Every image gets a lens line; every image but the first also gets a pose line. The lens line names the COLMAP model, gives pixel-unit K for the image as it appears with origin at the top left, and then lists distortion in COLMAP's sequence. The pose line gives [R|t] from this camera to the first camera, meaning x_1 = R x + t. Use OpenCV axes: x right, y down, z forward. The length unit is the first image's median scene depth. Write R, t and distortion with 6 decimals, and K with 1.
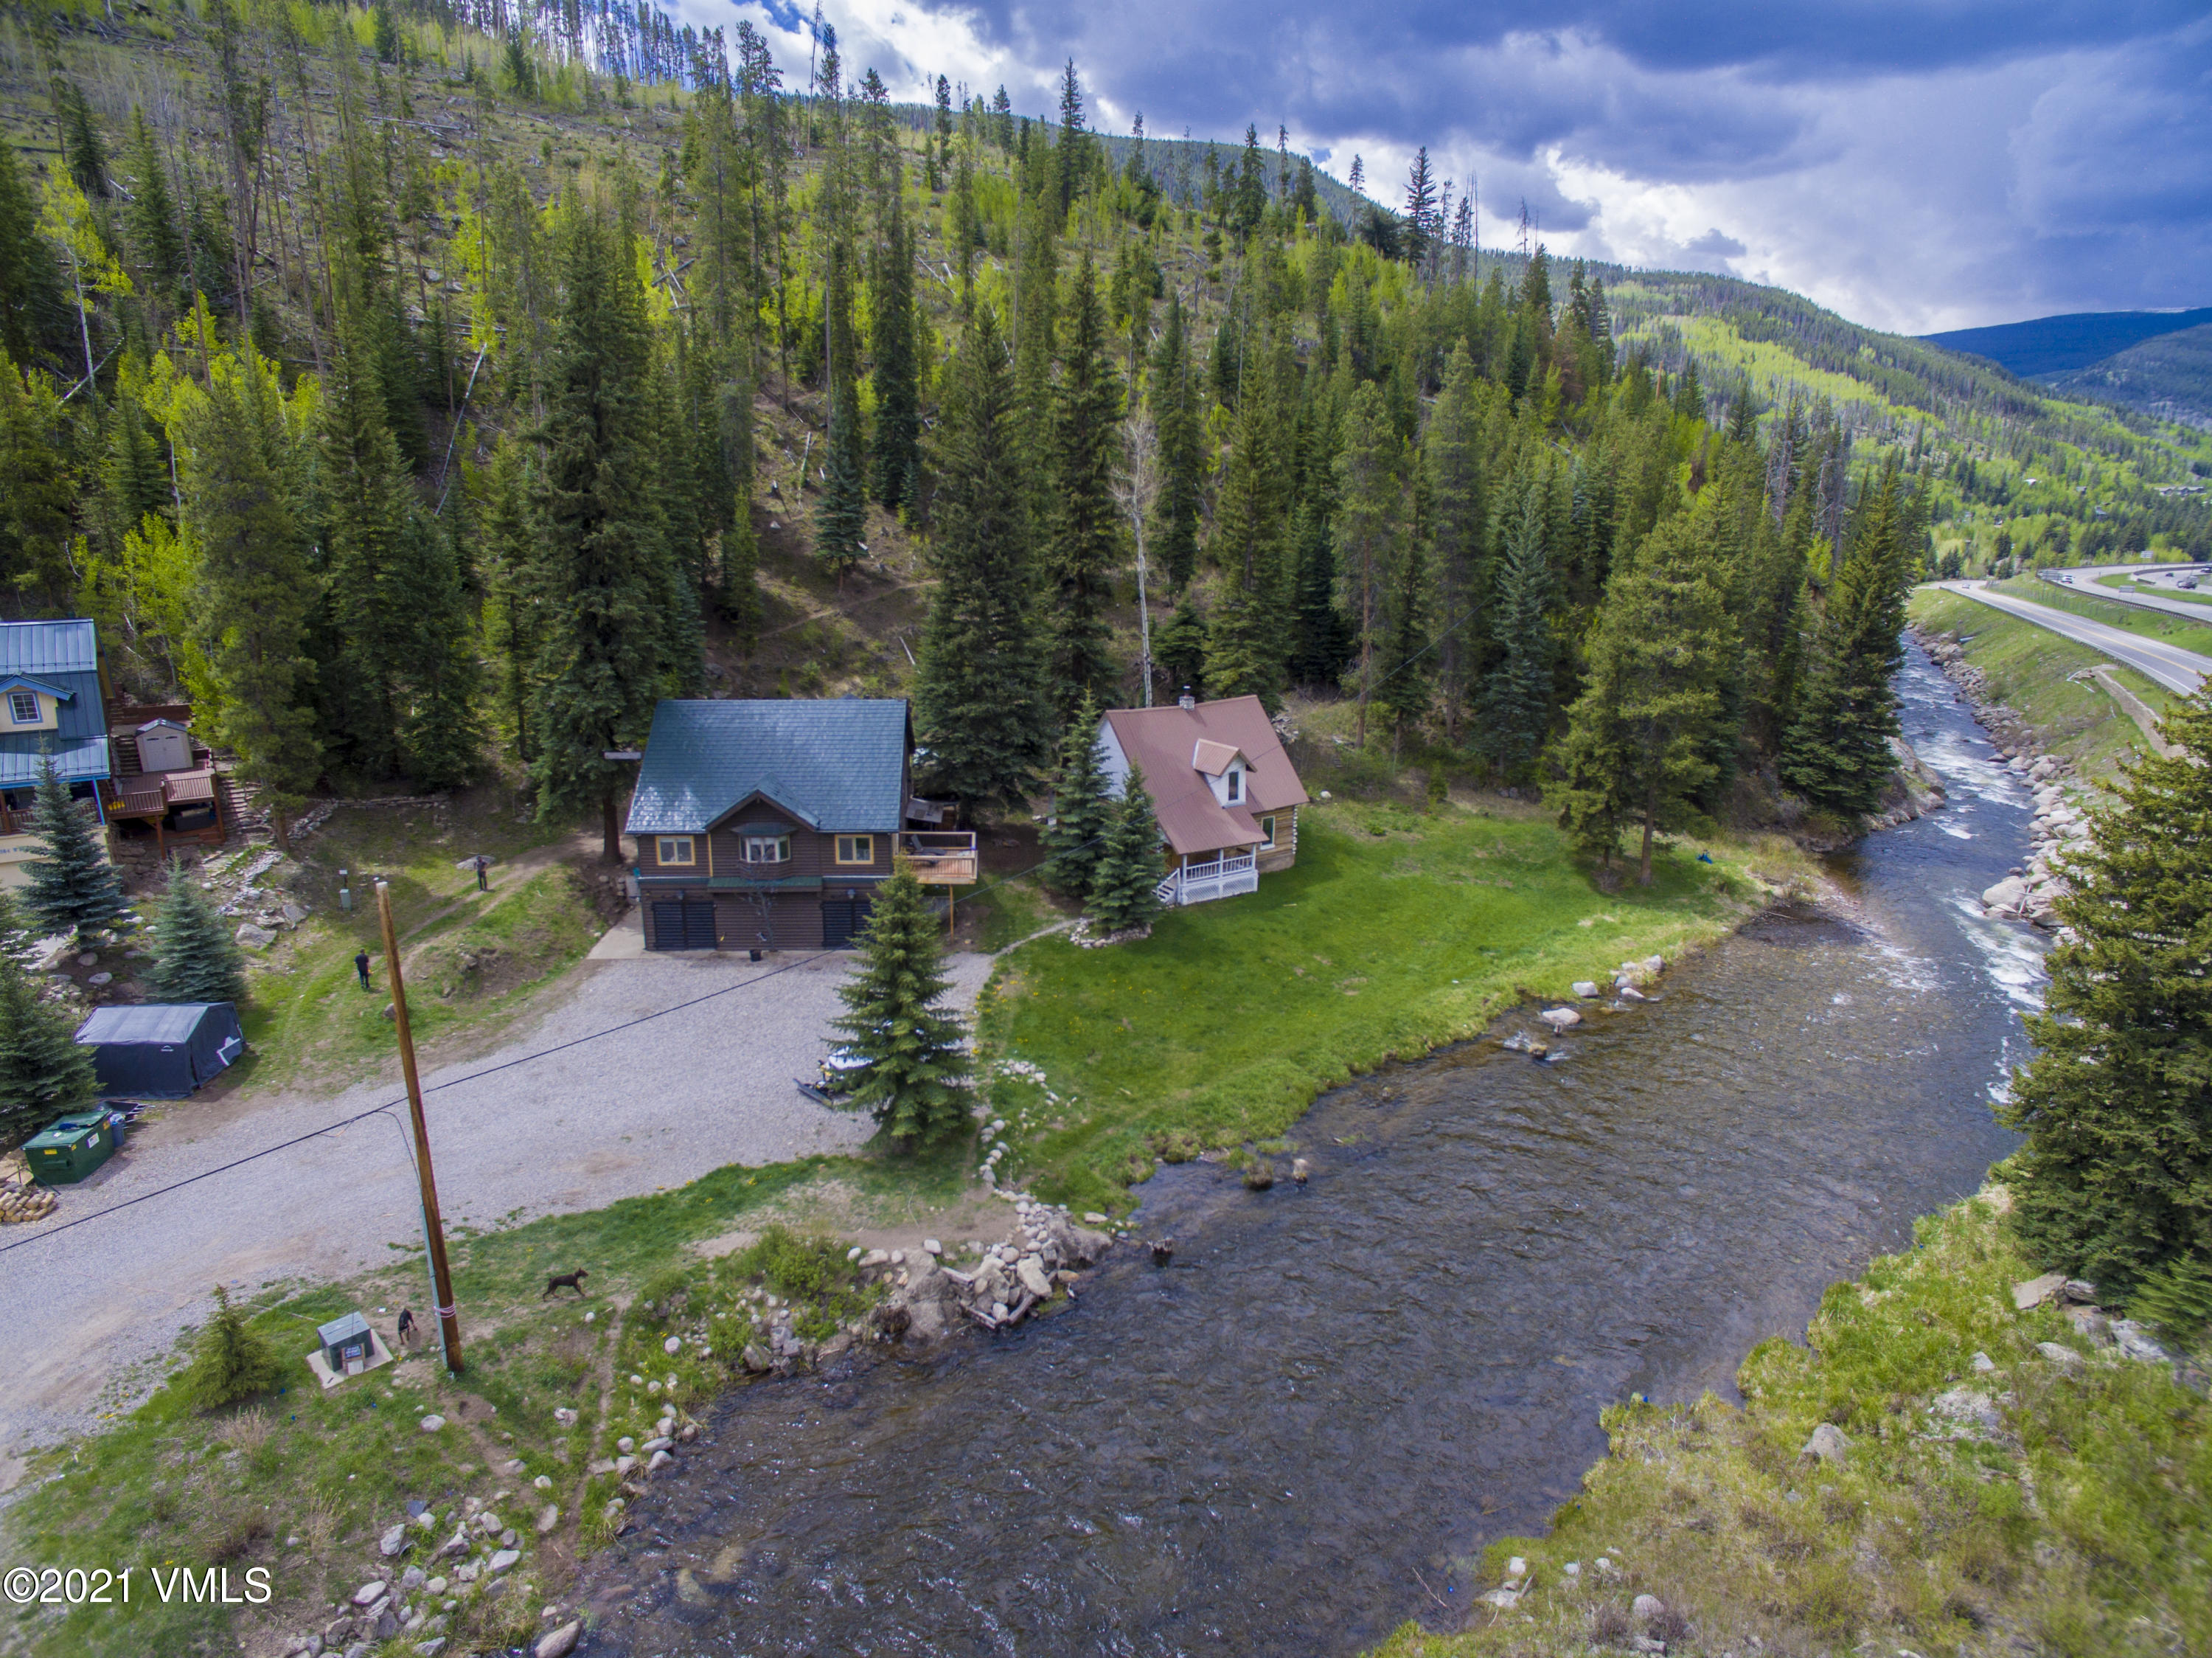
lens RADIAL K [[1286.6, 0, 1106.0], [0, 1286.6, 829.0], [0, 0, 1]] dist [-0.128080, 0.088729]
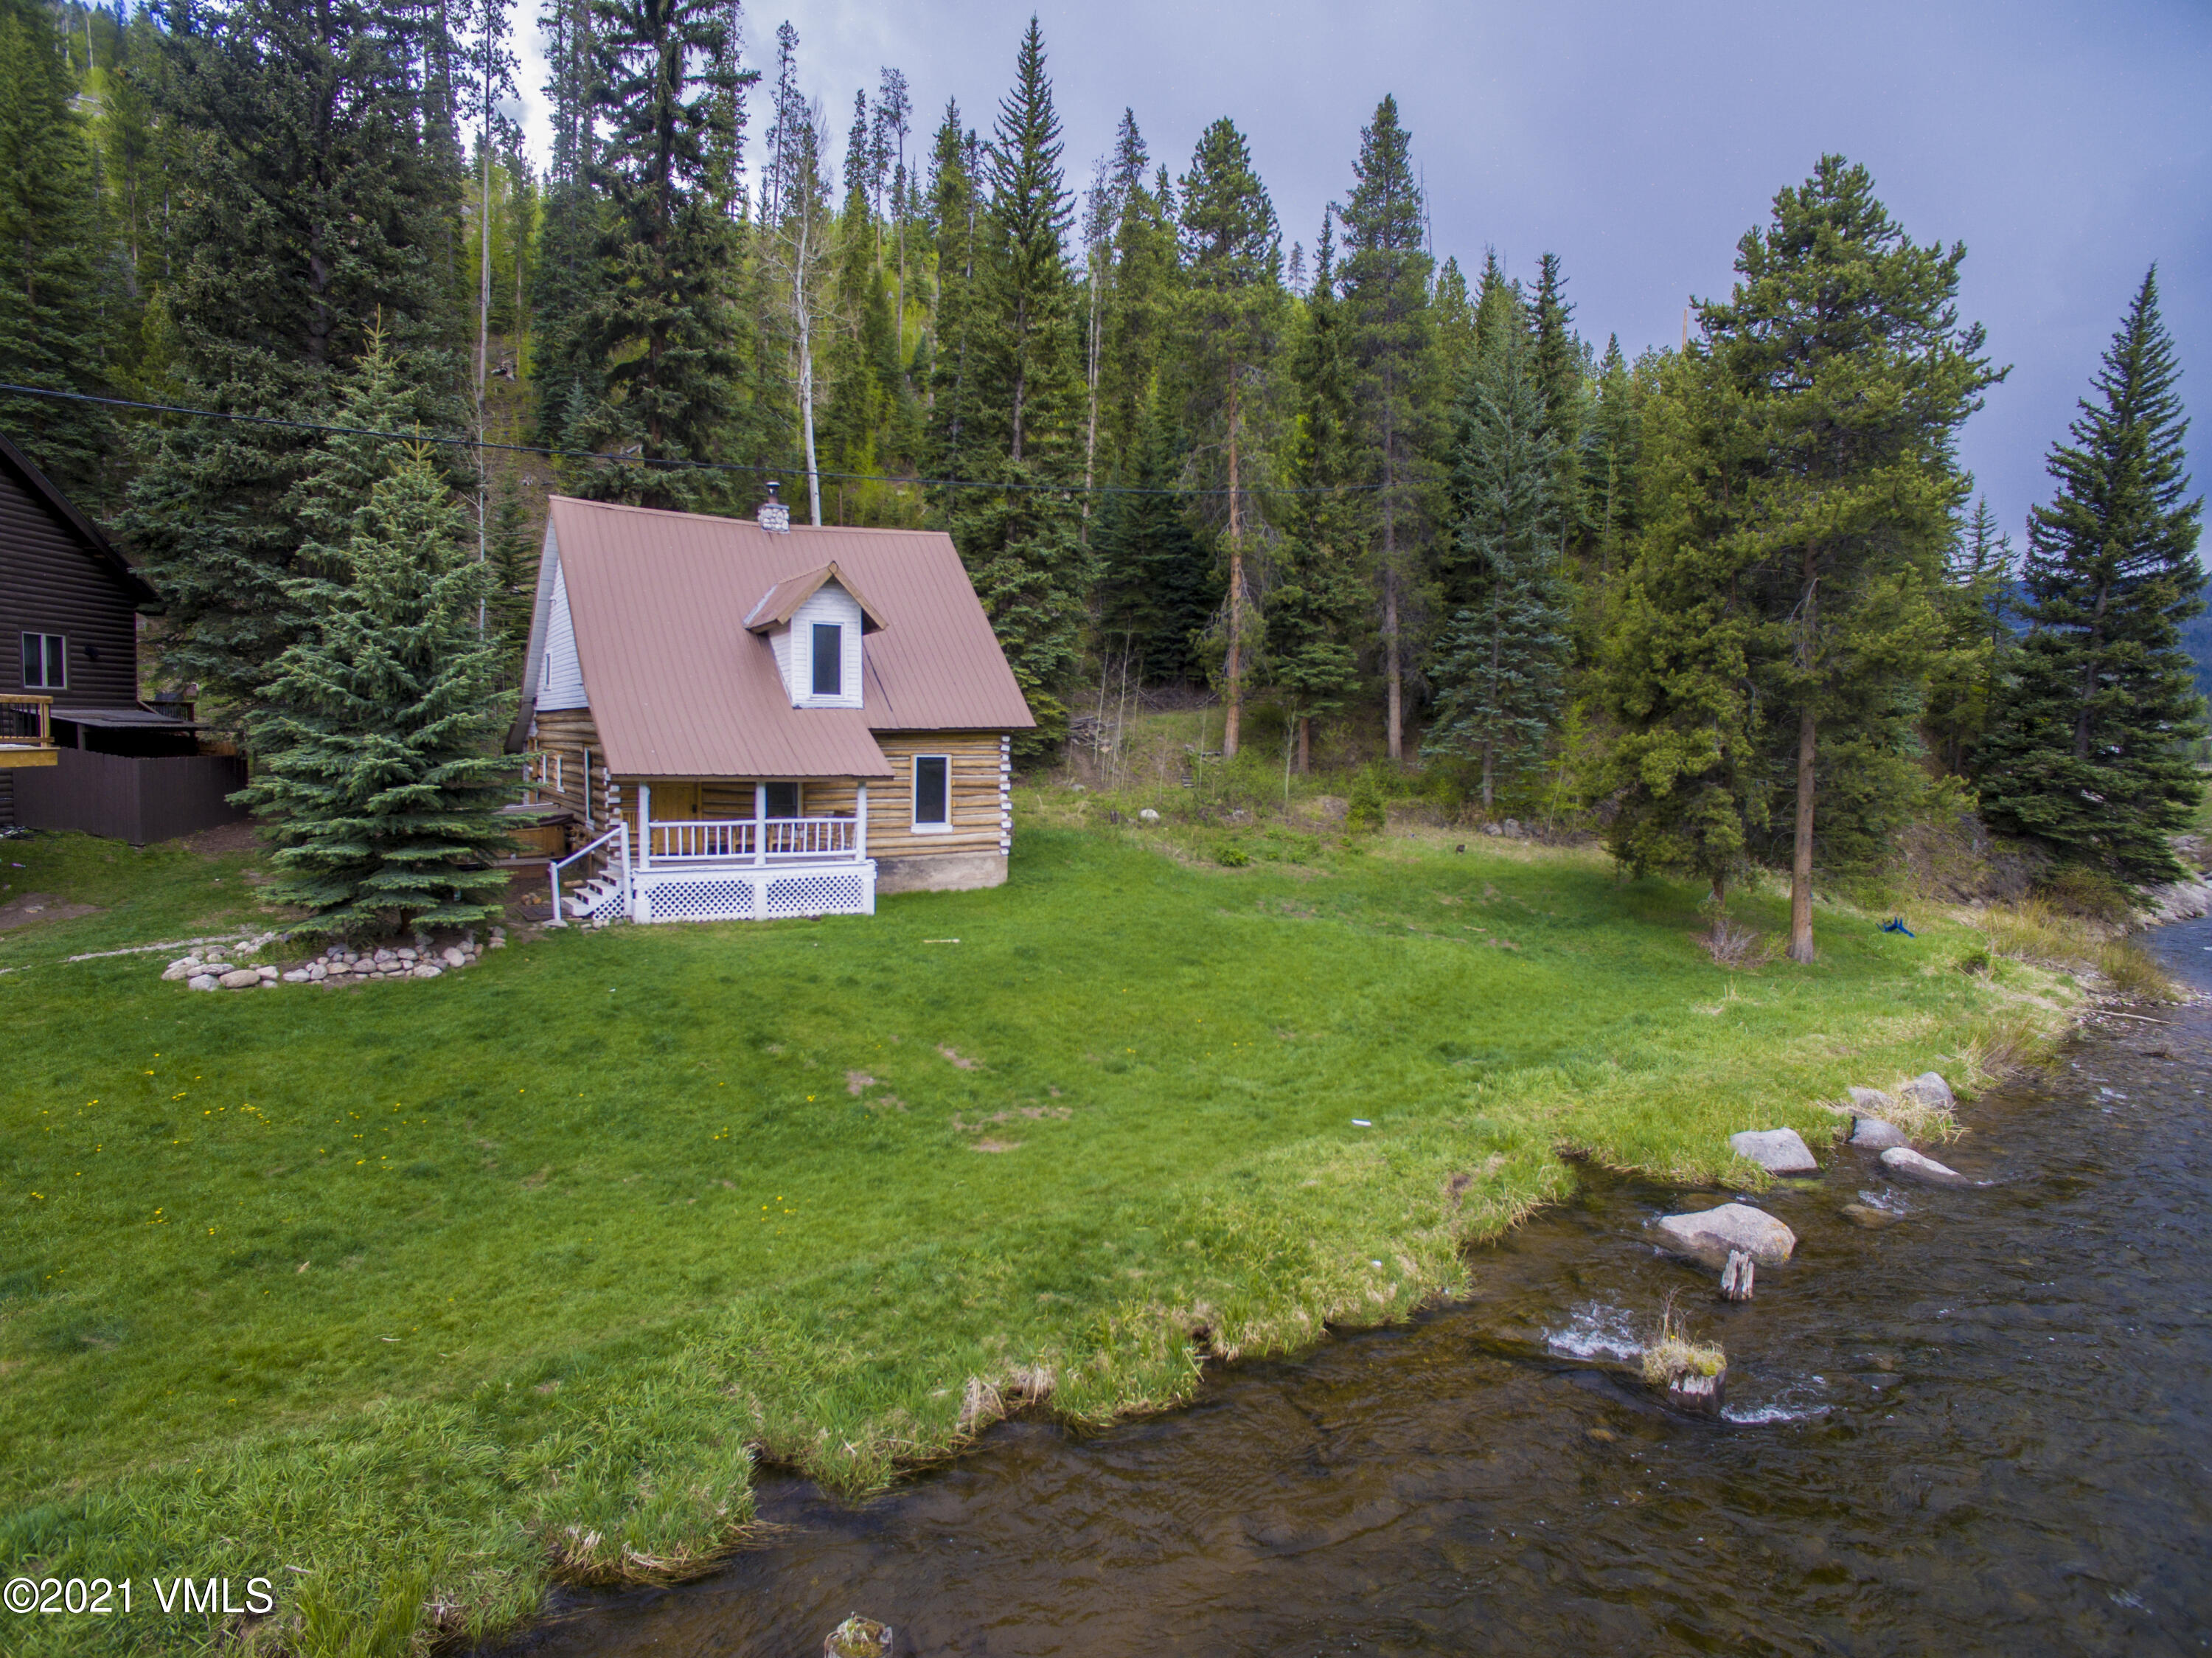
lens RADIAL K [[1286.6, 0, 1106.0], [0, 1286.6, 829.0], [0, 0, 1]] dist [-0.128080, 0.088729]
pose [[0.999908, 0.011363, 0.007345, 0.198787], [-0.009716, 0.980817, -0.194691, 0.104700], [-0.009417, 0.194602, 0.980837, 0.648359]]
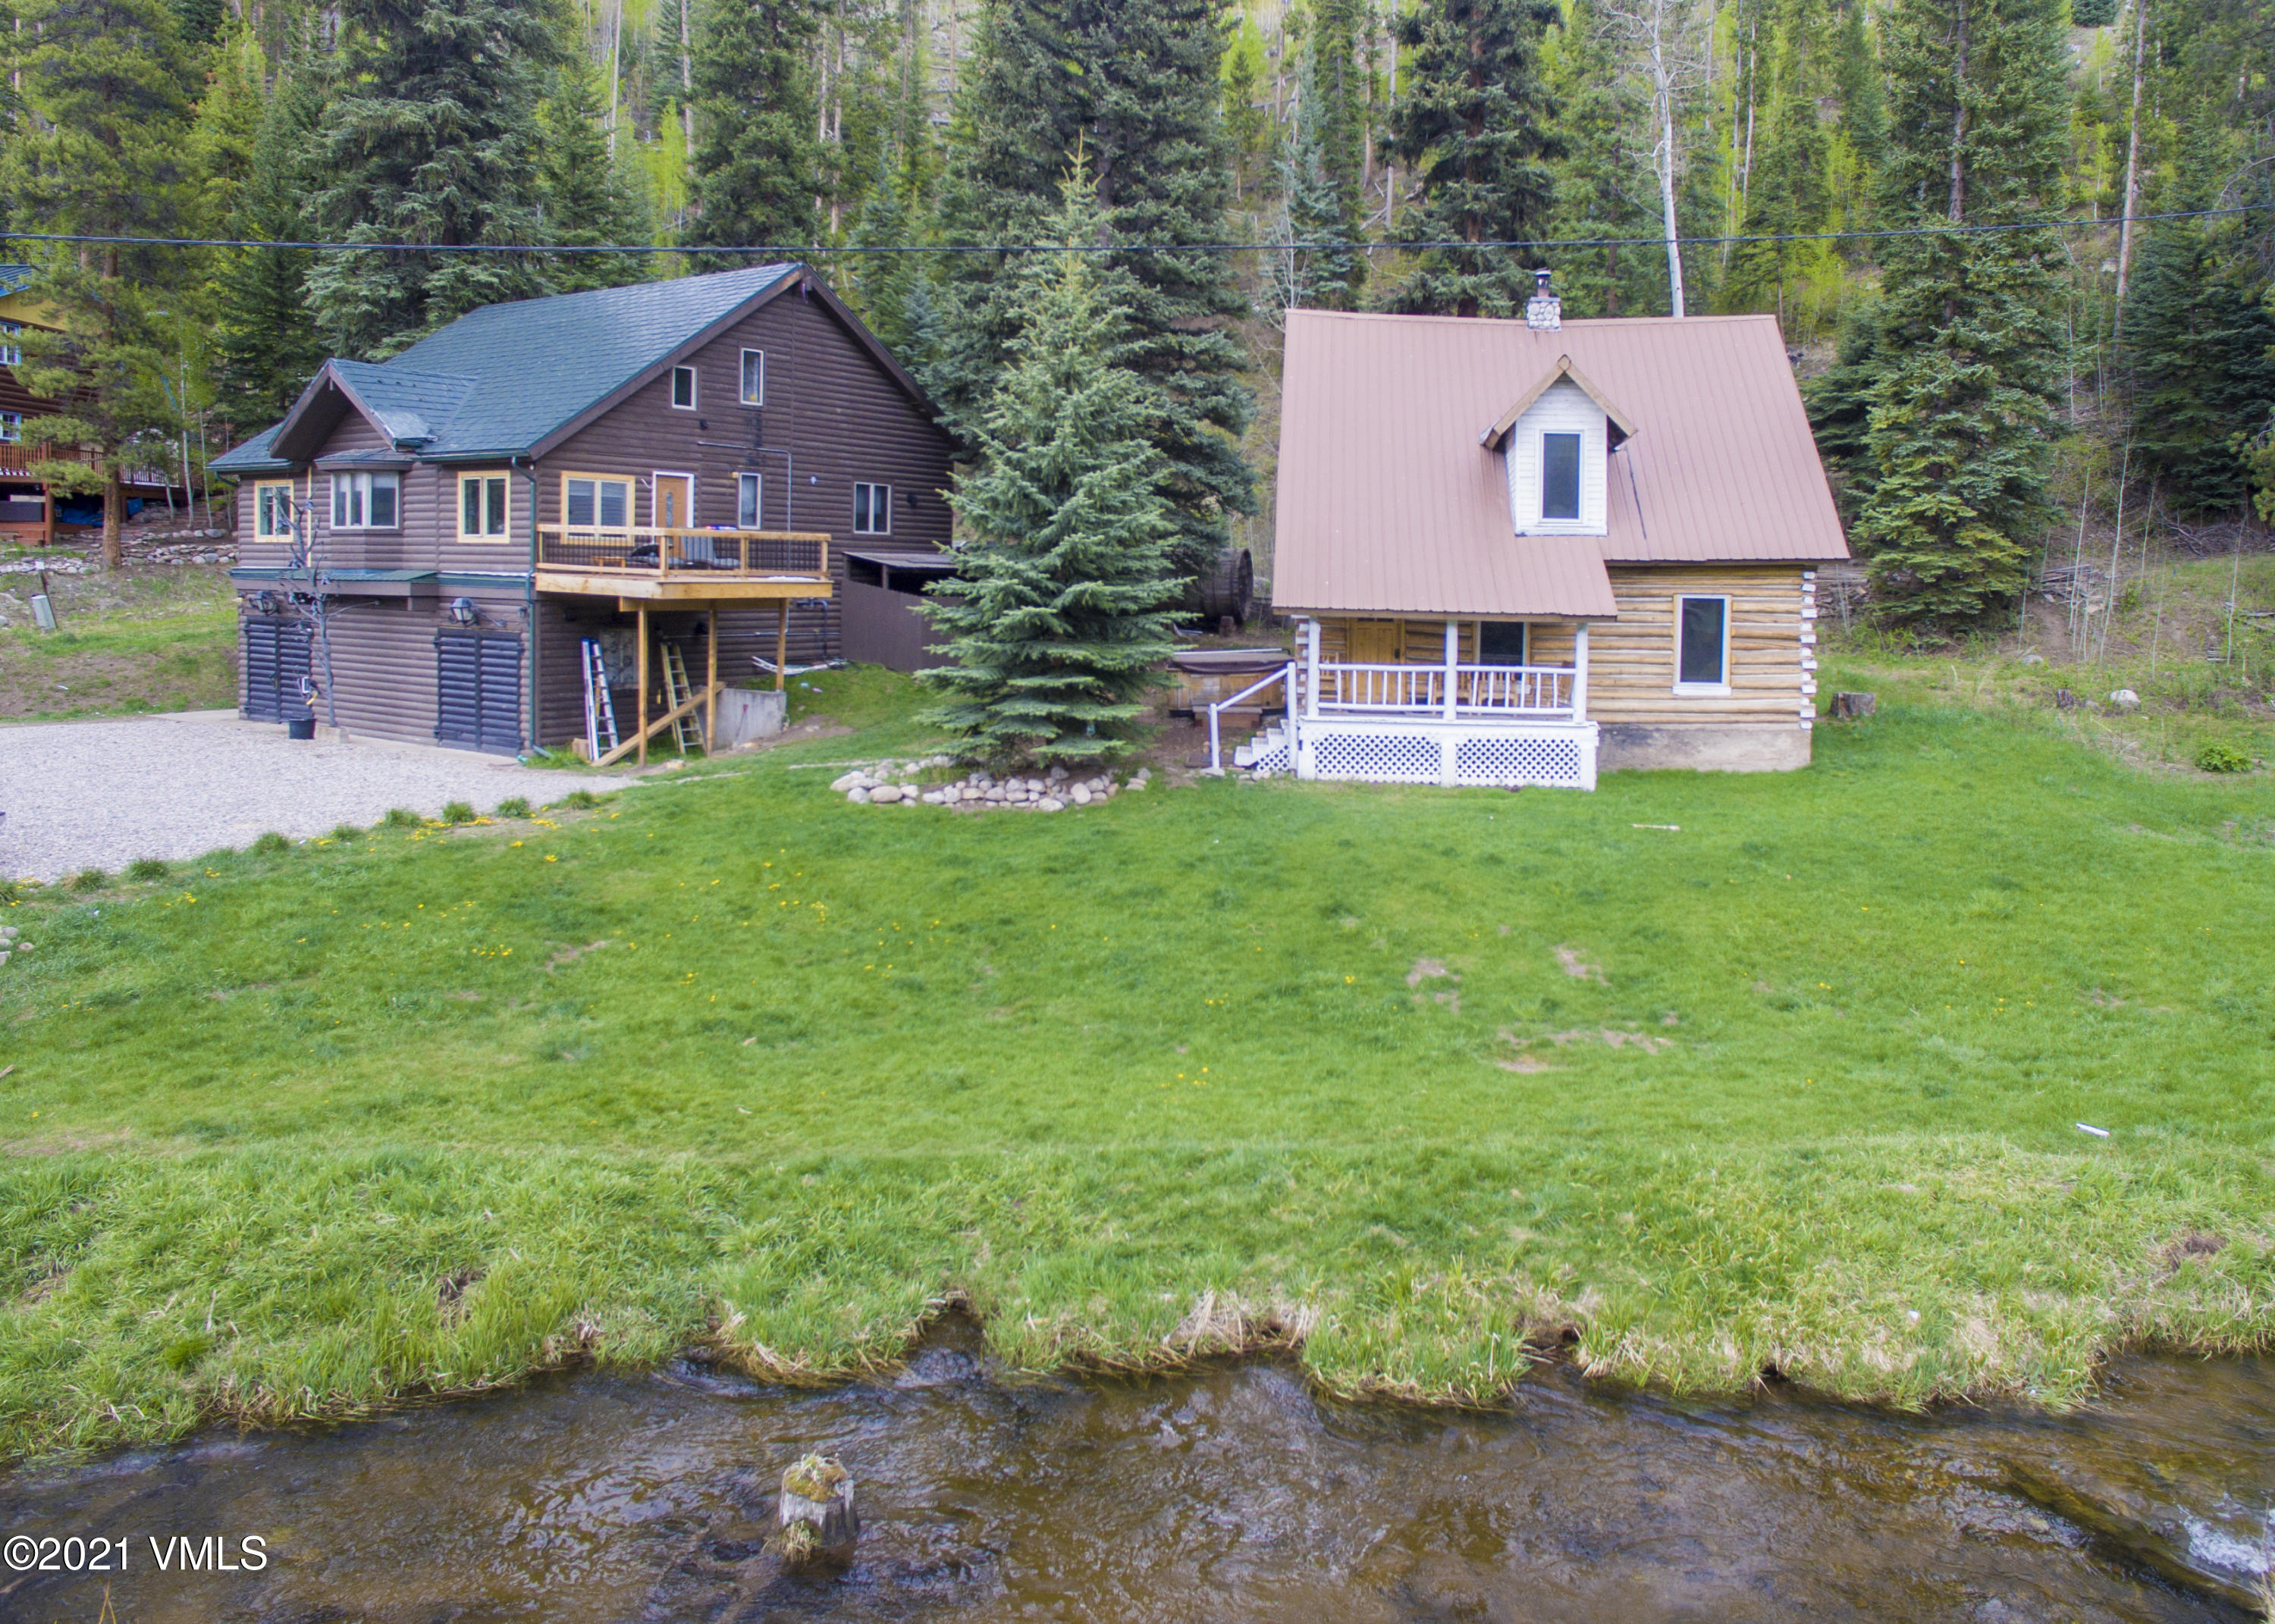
lens RADIAL K [[1576.1, 0, 1237.1], [0, 1576.1, 658.2], [0, 0, 1]] dist [-0.131541, 0.096713]
pose [[0.810488, 0.028327, -0.585069, 0.288824], [-0.166593, 0.968729, -0.183877, 0.108274], [0.561565, 0.246498, 0.789863, 0.683175]]
